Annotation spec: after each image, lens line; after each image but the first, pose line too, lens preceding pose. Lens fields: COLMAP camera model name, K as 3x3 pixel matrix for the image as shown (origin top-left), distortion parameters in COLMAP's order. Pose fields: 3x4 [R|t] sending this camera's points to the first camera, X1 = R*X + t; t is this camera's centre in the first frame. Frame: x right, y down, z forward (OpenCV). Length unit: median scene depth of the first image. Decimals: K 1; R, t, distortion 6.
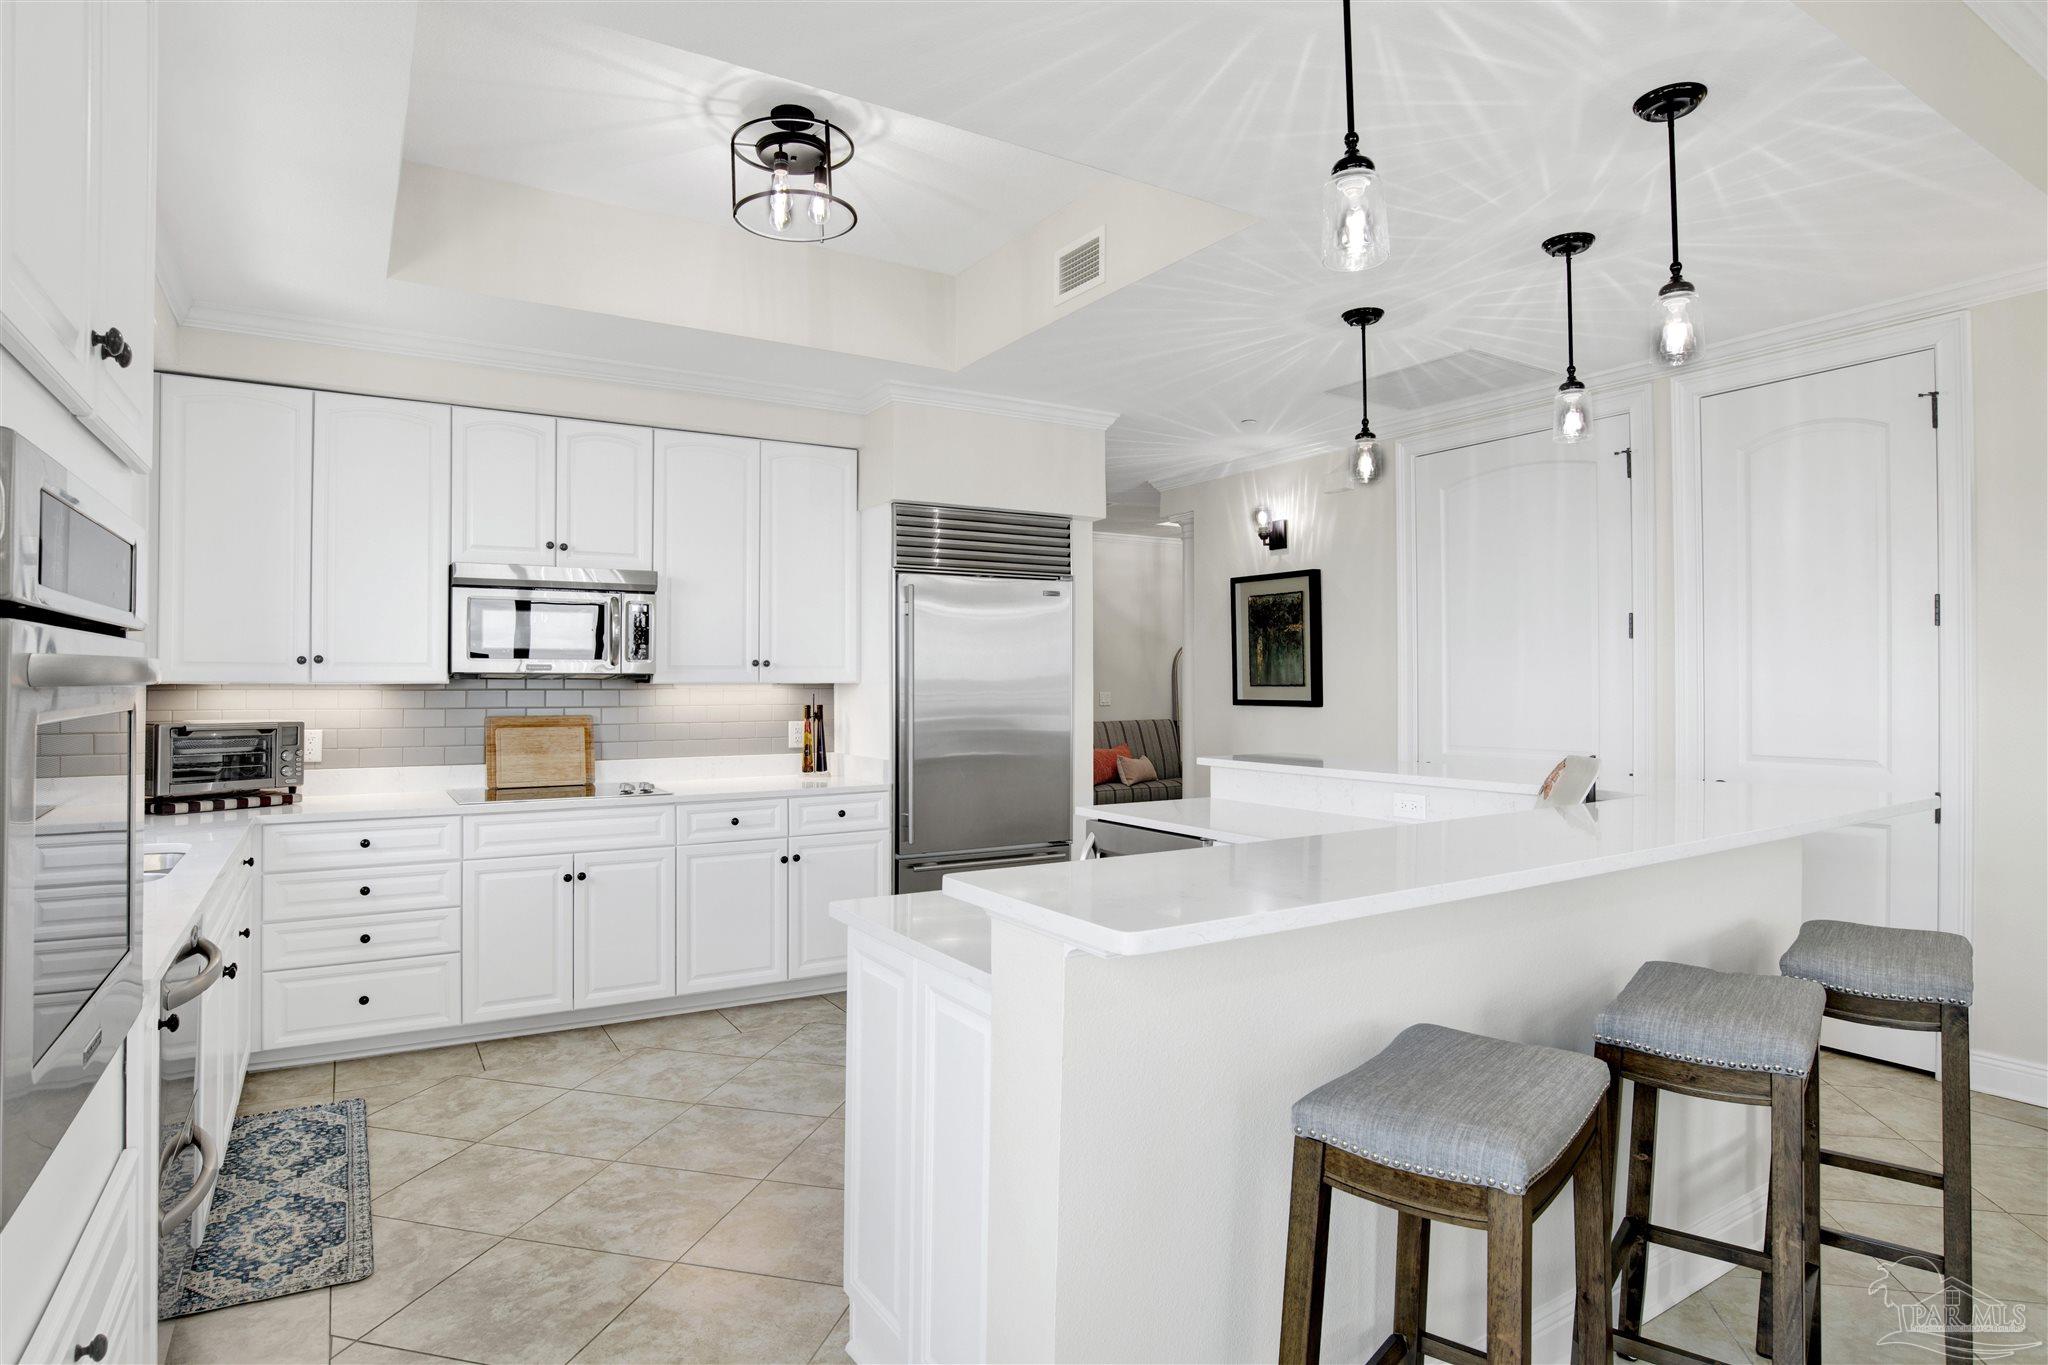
lens RADIAL K [[1087.1, 0, 1041.1], [0, 1087.1, 673.0], [0, 0, 1]] dist [-0.058791, 0.020904]
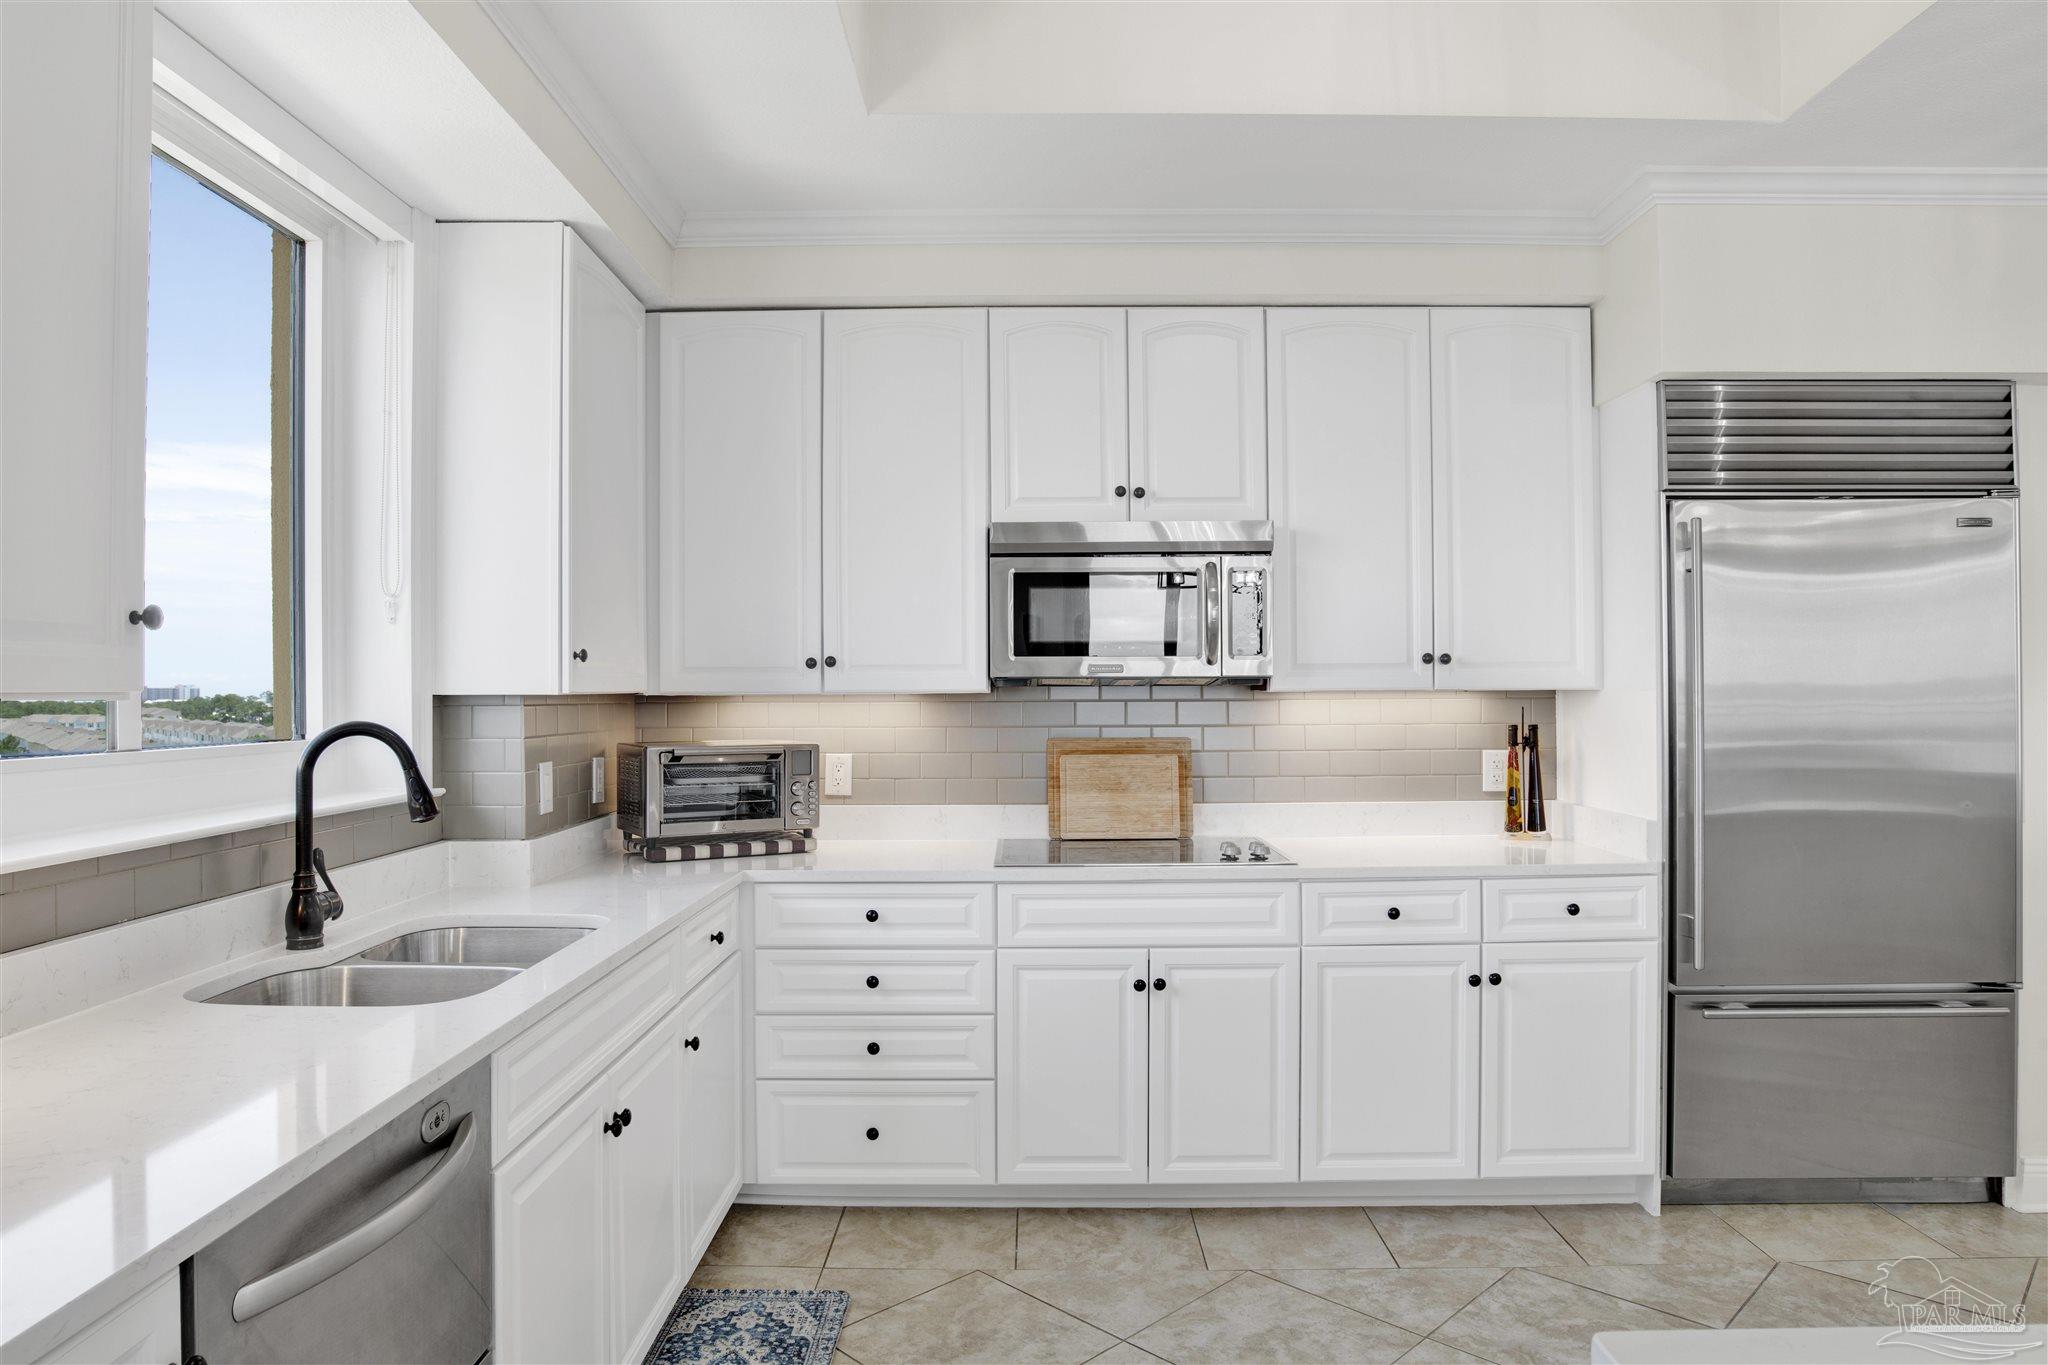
lens RADIAL K [[1295.7, 0, 1071.8], [0, 1295.7, 663.4], [0, 0, 1]] dist [-0.030137, 0.003398]
pose [[0.856637, -0.010057, -0.515821, -0.062212], [0.007922, 0.999949, -0.006340, -0.003969], [0.515858, 0.001345, 0.856673, 0.294513]]
